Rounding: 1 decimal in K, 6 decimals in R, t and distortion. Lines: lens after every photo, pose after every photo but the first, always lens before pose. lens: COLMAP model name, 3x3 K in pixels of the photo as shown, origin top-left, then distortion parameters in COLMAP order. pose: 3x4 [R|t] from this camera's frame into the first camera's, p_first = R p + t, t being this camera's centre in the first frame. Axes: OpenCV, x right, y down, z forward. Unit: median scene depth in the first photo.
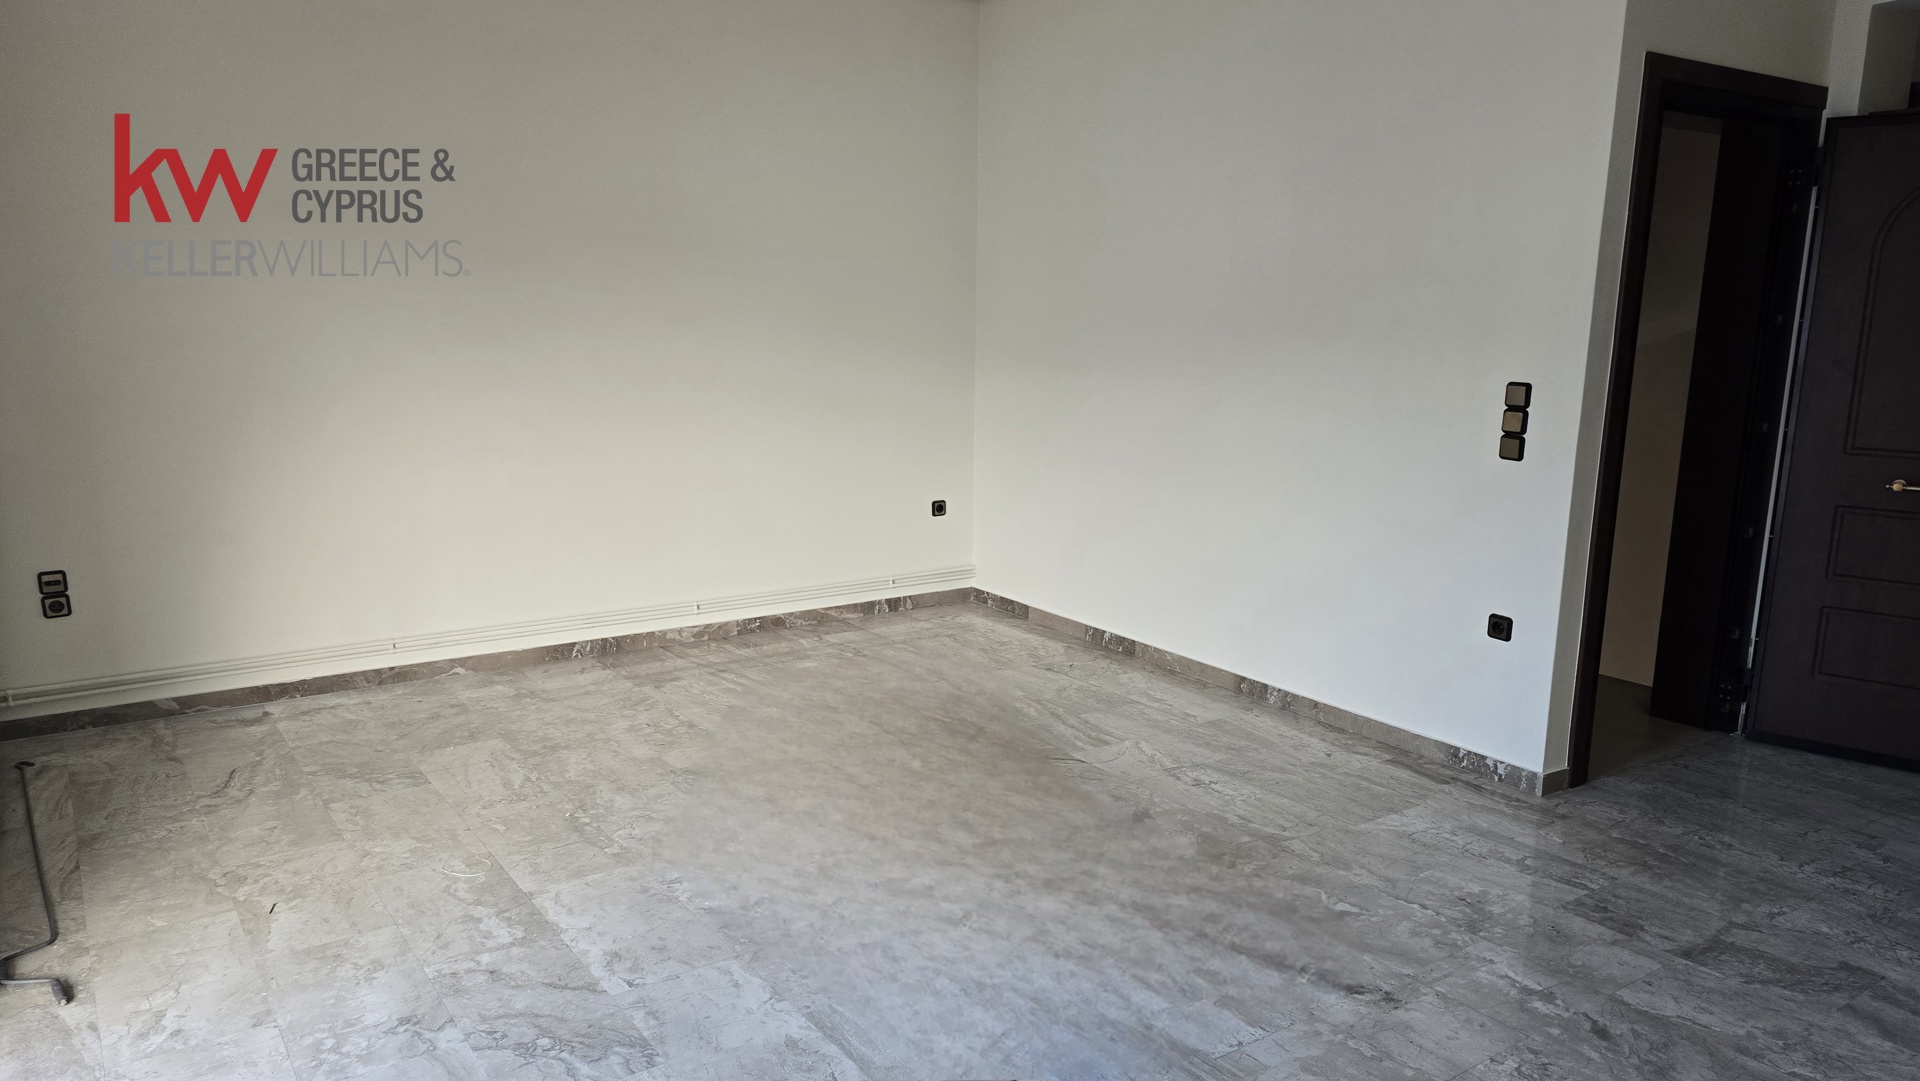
lens RADIAL K [[1283.1, 0, 965.3], [0, 1283.1, 545.1], [0, 0, 1]] dist [0.020007, -0.010169]
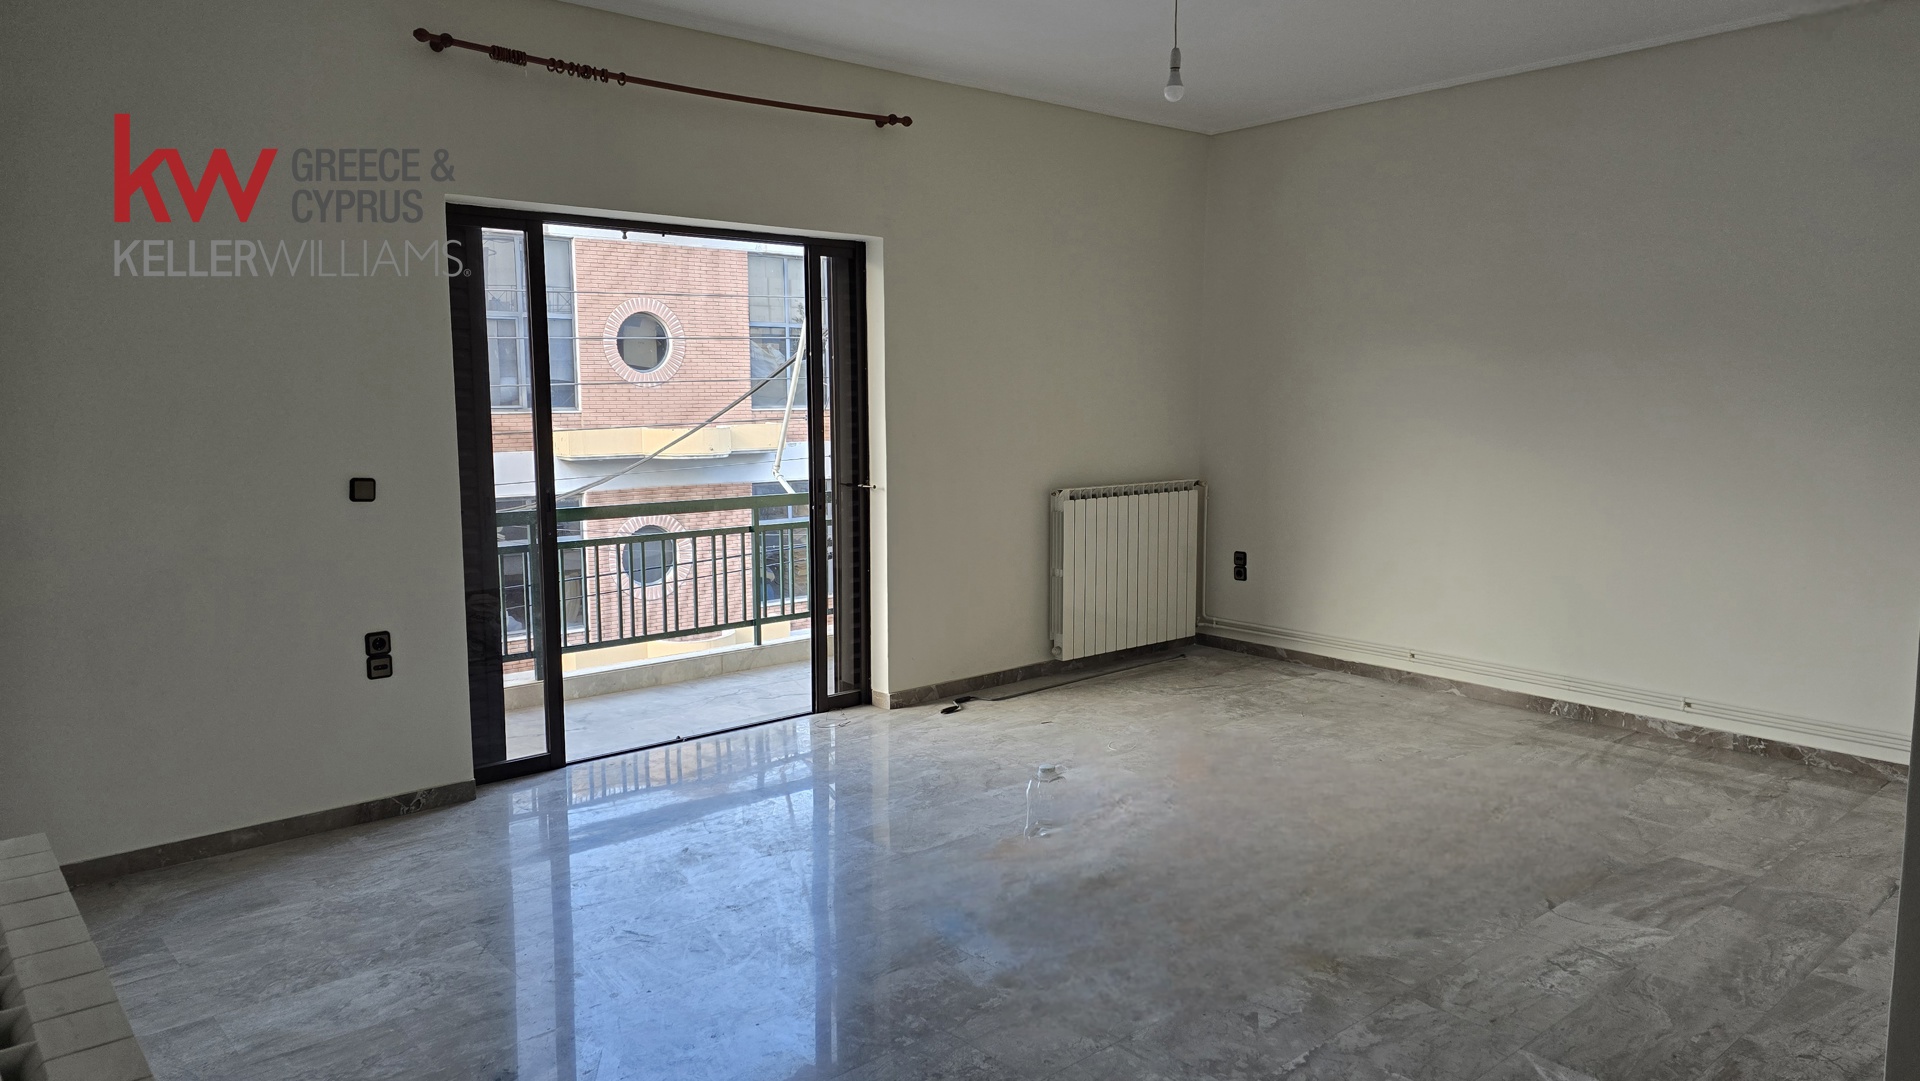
lens RADIAL K [[1283.1, 0, 955.9], [0, 1283.1, 525.7], [0, 0, 1]] dist [0.020007, -0.010169]
pose [[0.111519, 0.101271, -0.988589, 0.780471], [-0.182222, 0.980011, 0.079837, -0.069141], [0.976913, 0.171239, 0.127743, 0.406186]]
